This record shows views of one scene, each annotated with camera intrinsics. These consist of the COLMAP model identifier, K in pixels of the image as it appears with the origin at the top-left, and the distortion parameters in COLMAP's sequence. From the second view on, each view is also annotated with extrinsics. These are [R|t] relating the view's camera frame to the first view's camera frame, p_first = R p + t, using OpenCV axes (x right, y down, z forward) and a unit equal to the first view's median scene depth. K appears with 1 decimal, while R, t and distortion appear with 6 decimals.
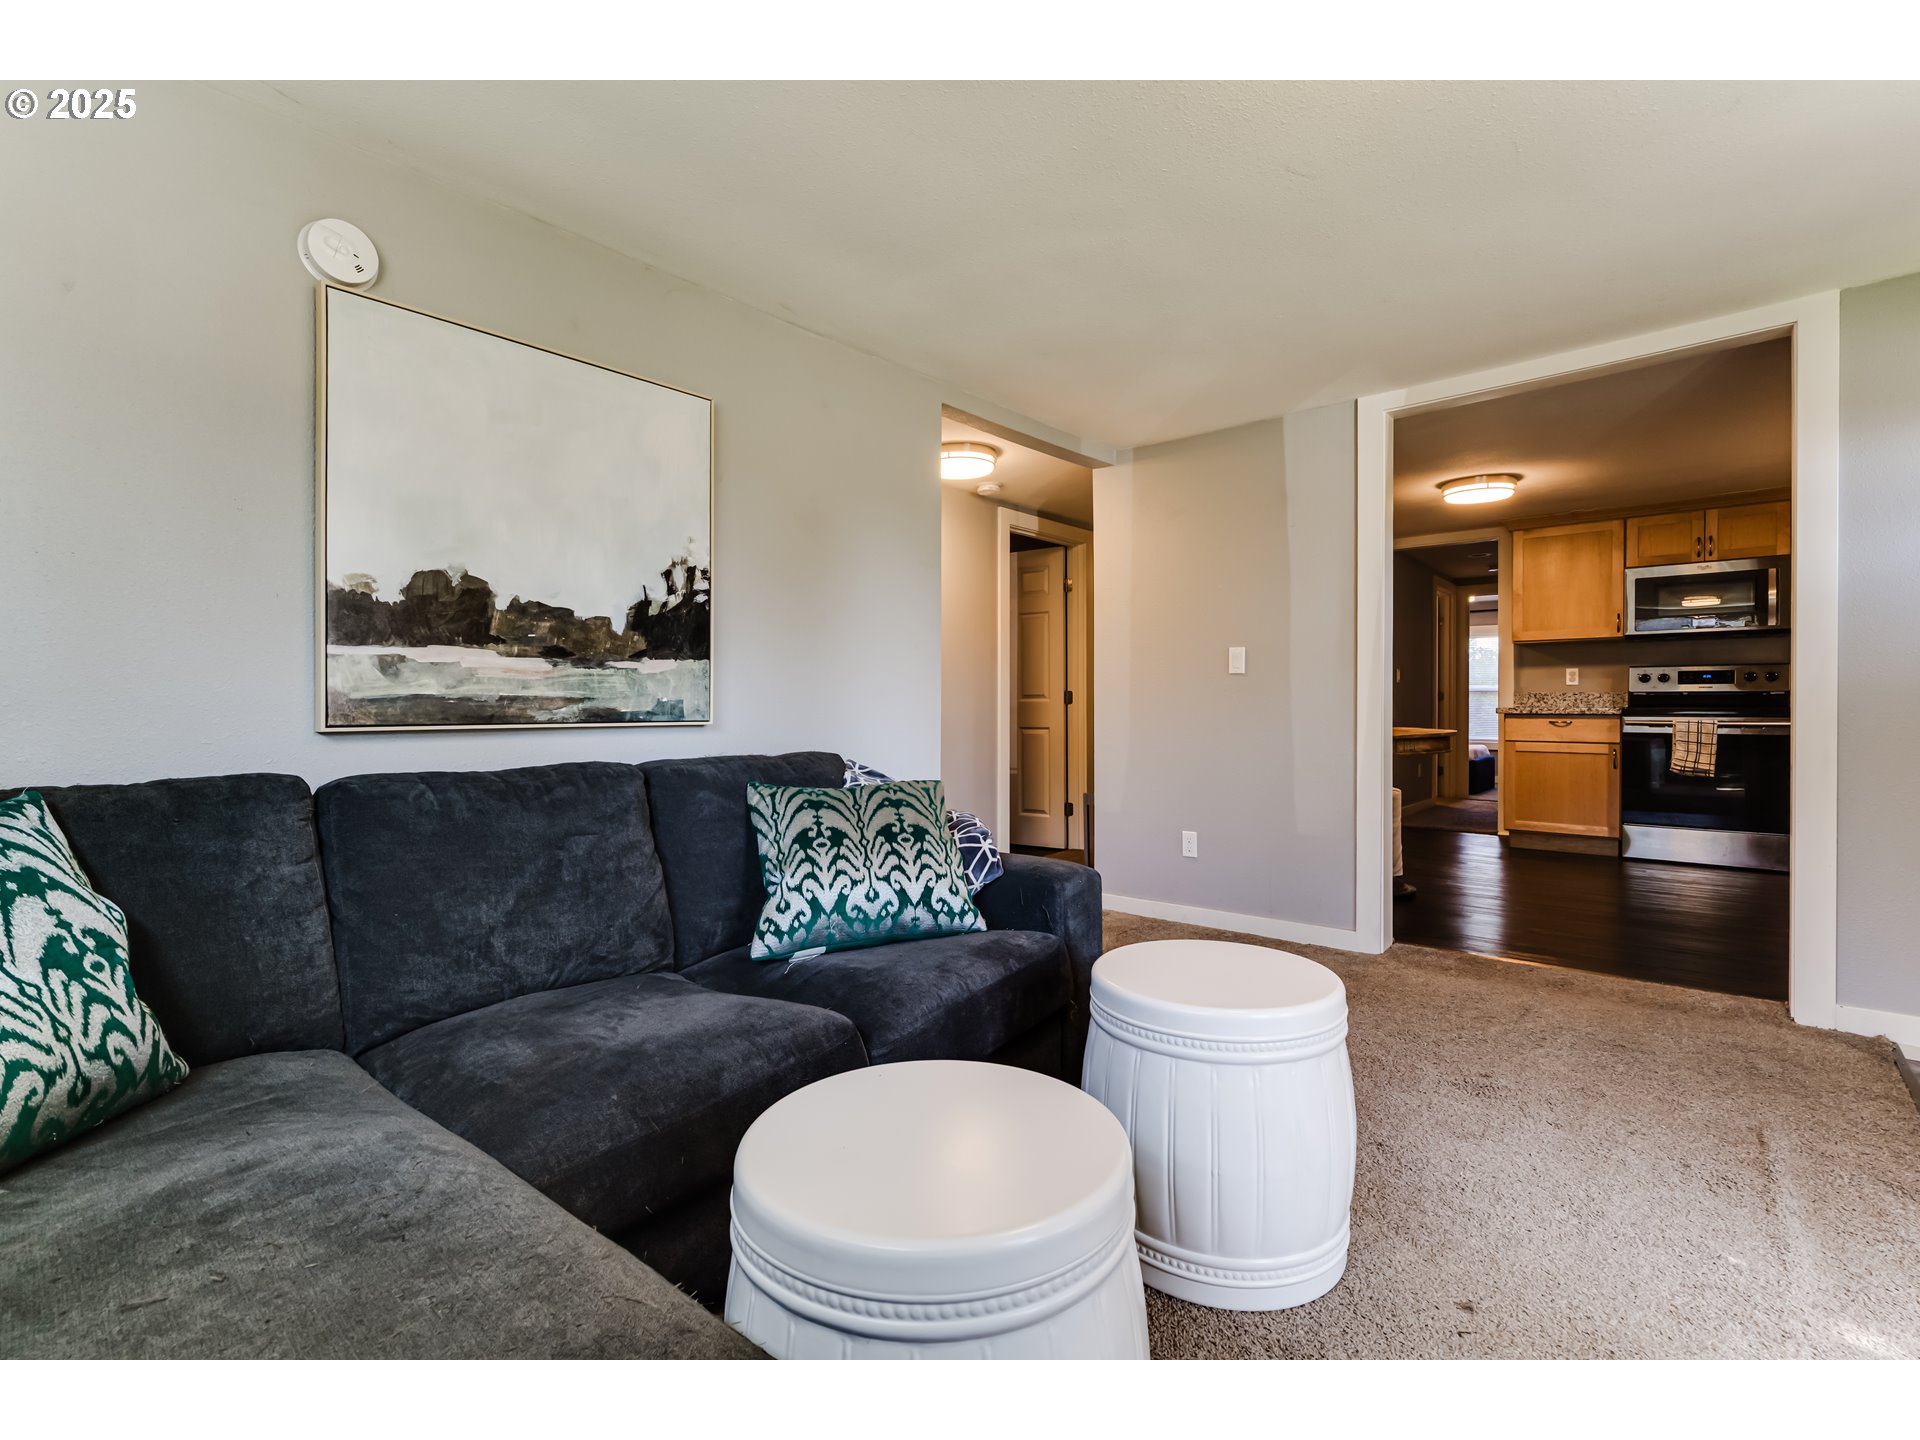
lens RADIAL K [[879.7, 0, 958.9], [0, 879.7, 712.4], [0, 0, 1]] dist [-0.001464, -0.000220]
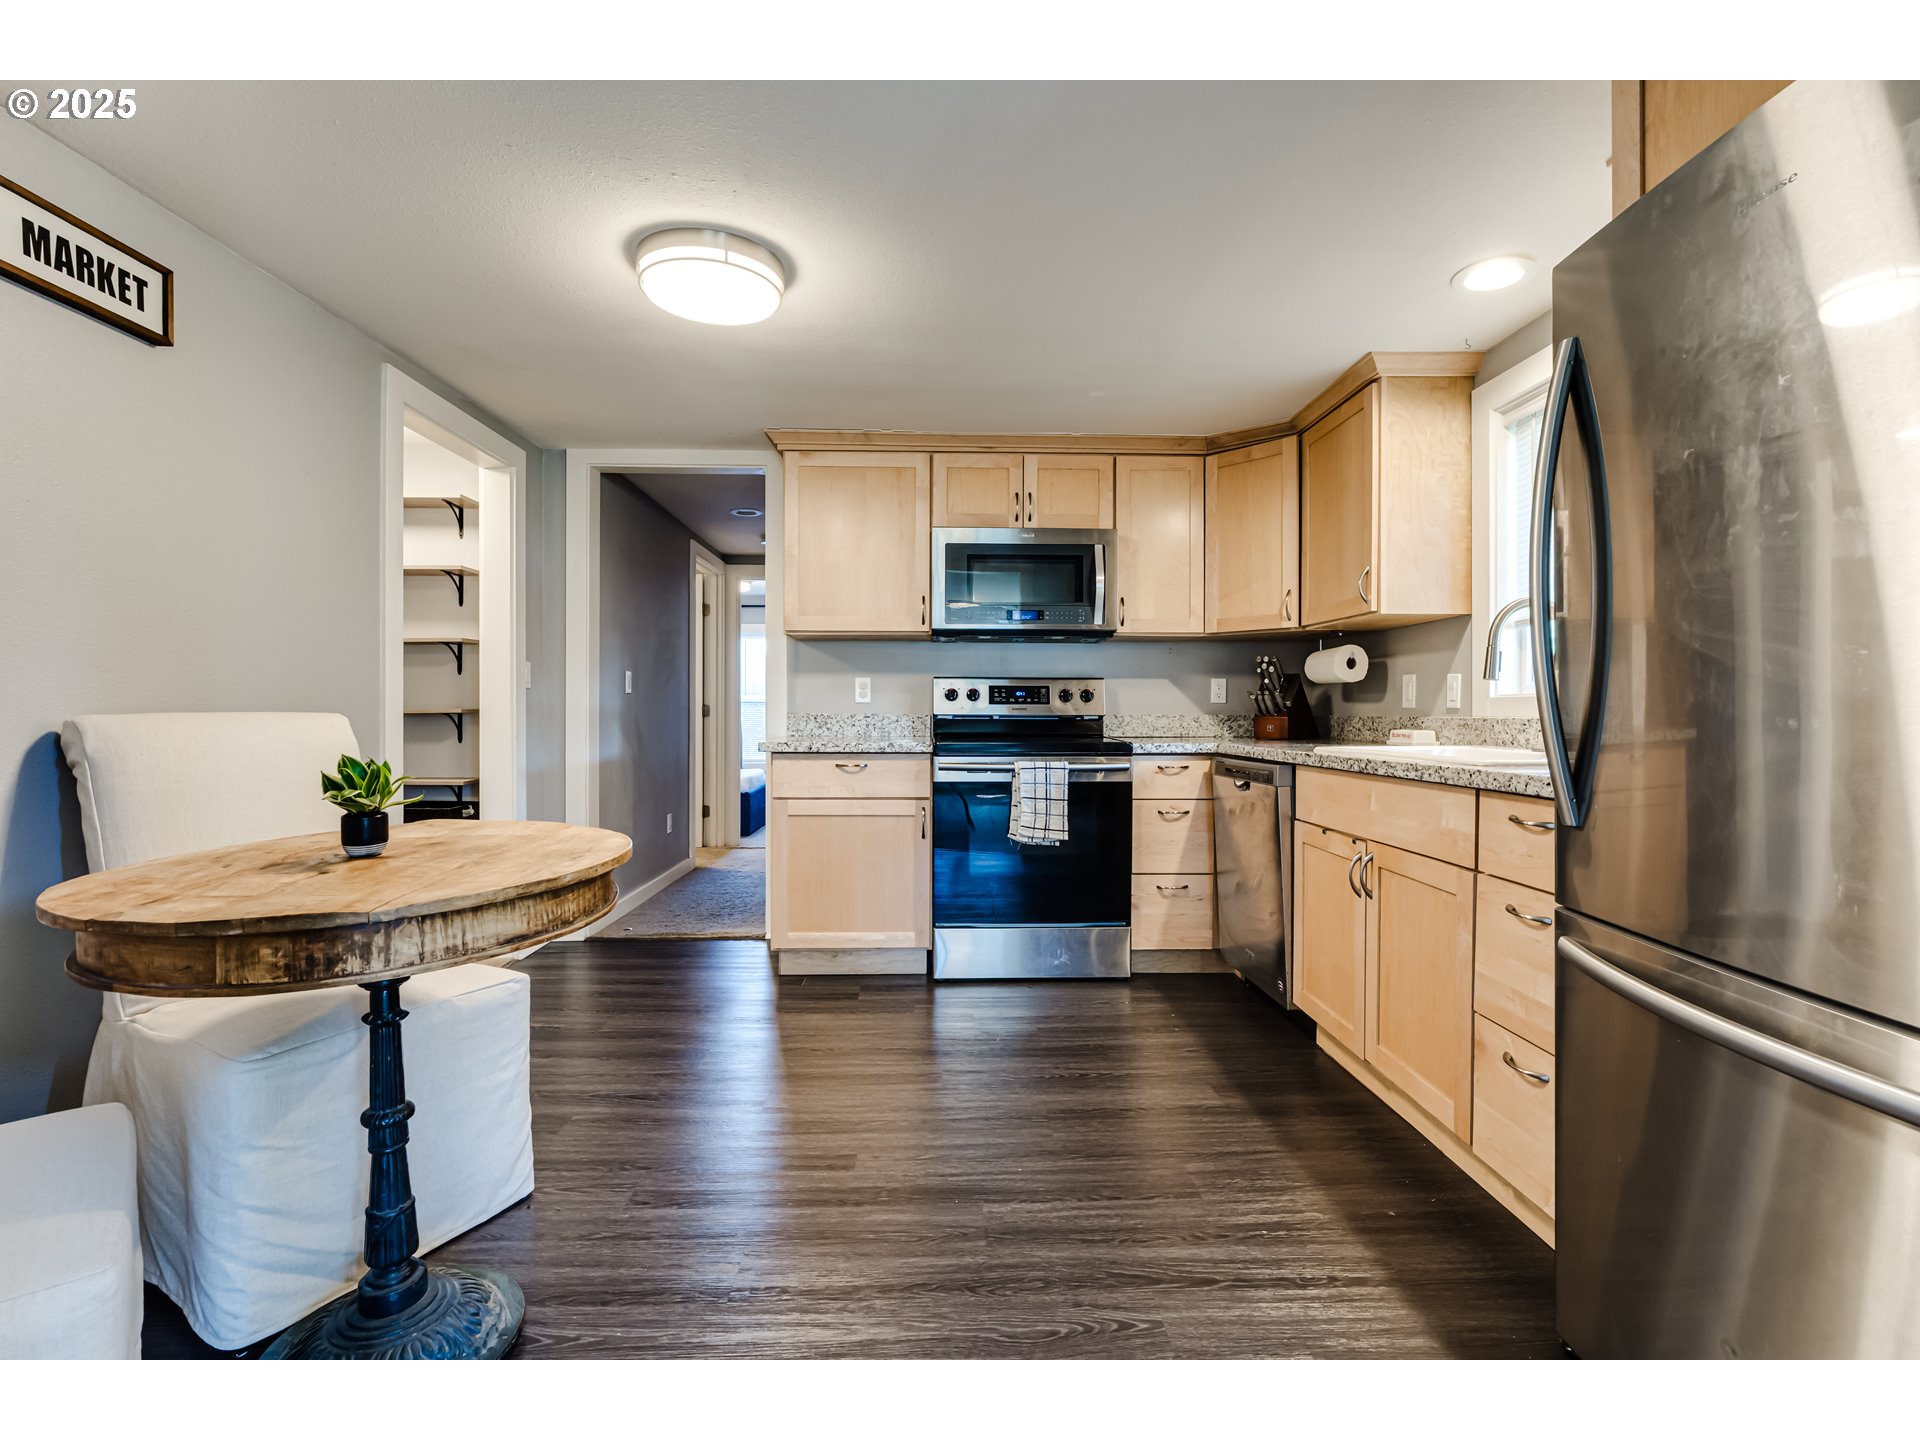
lens RADIAL K [[879.7, 0, 958.9], [0, 879.7, 712.4], [0, 0, 1]] dist [-0.001464, -0.000220]
pose [[0.735142, -0.000458, 0.677913, 0.324732], [0.002235, 0.999996, -0.001748, -0.024235], [-0.677910, 0.002800, 0.735140, 0.499558]]
